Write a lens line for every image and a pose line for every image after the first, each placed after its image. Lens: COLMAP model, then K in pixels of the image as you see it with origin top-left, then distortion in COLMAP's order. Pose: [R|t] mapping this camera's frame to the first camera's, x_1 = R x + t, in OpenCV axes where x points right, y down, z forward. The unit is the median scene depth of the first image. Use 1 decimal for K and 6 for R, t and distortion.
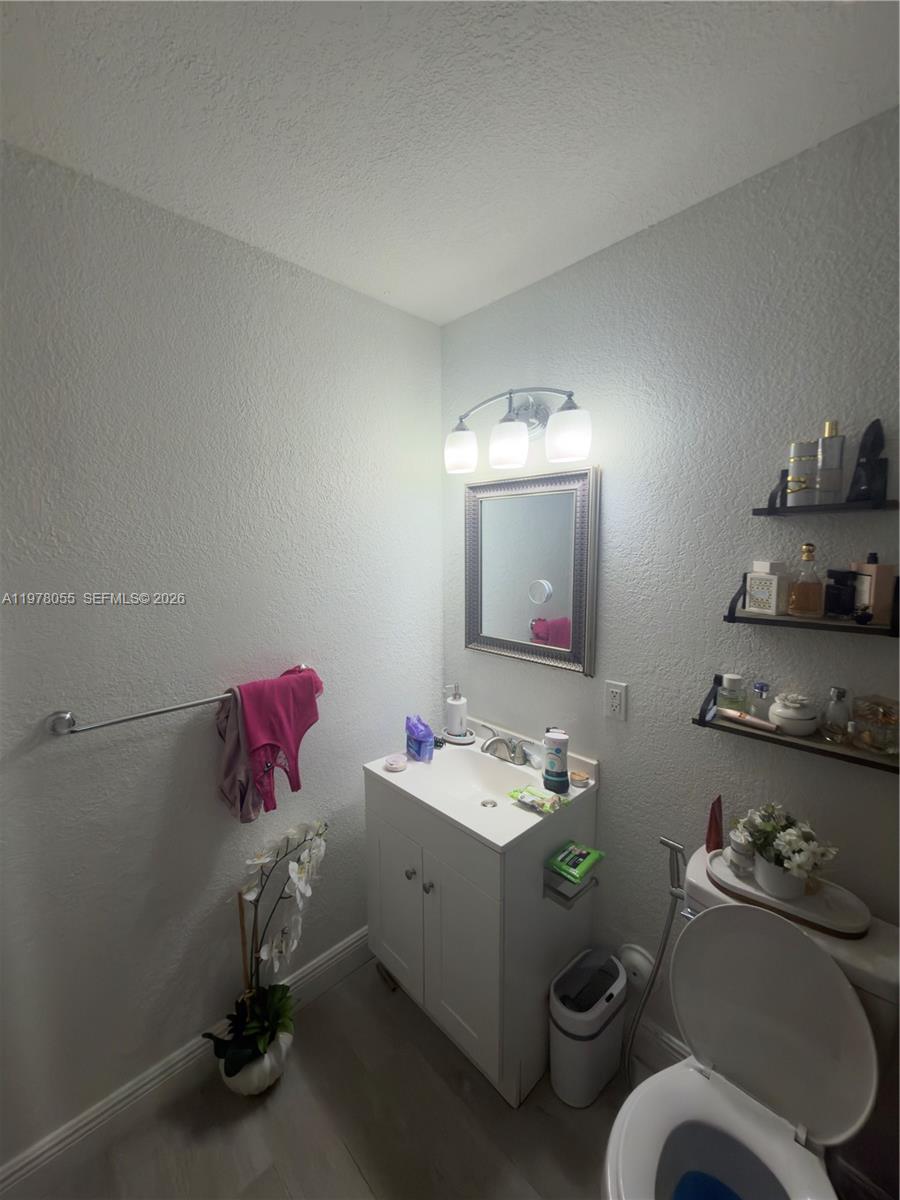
lens RADIAL K [[479.3, 0, 453.6], [0, 479.3, 602.7], [0, 0, 1]] dist [0.003315, -0.000029]
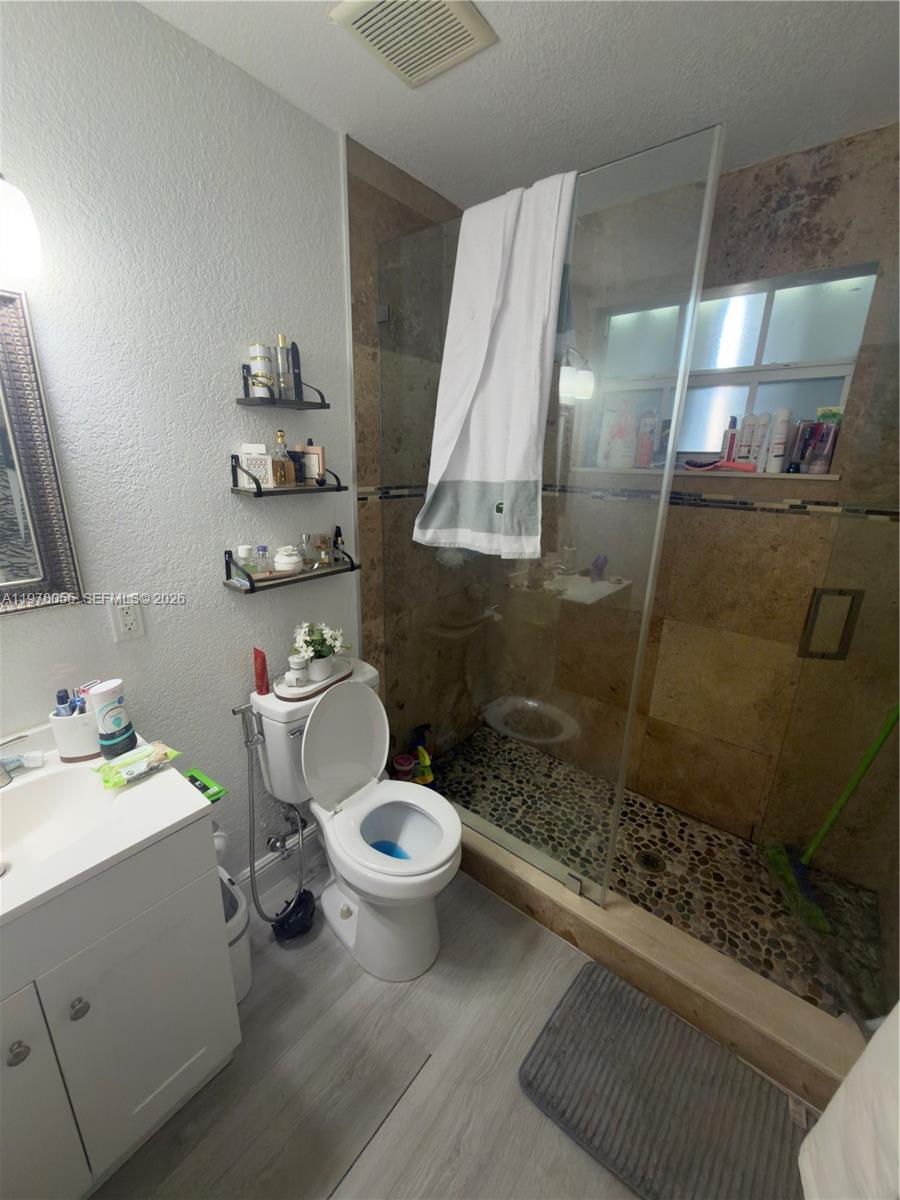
lens RADIAL K [[479.3, 0, 454.9], [0, 479.3, 597.9], [0, 0, 1]] dist [0.003315, -0.000029]
pose [[-0.129168, -0.284630, 0.949896, -0.663869], [0.097889, 0.949582, 0.297846, -0.027862], [-0.986779, 0.131457, -0.094793, 0.654608]]
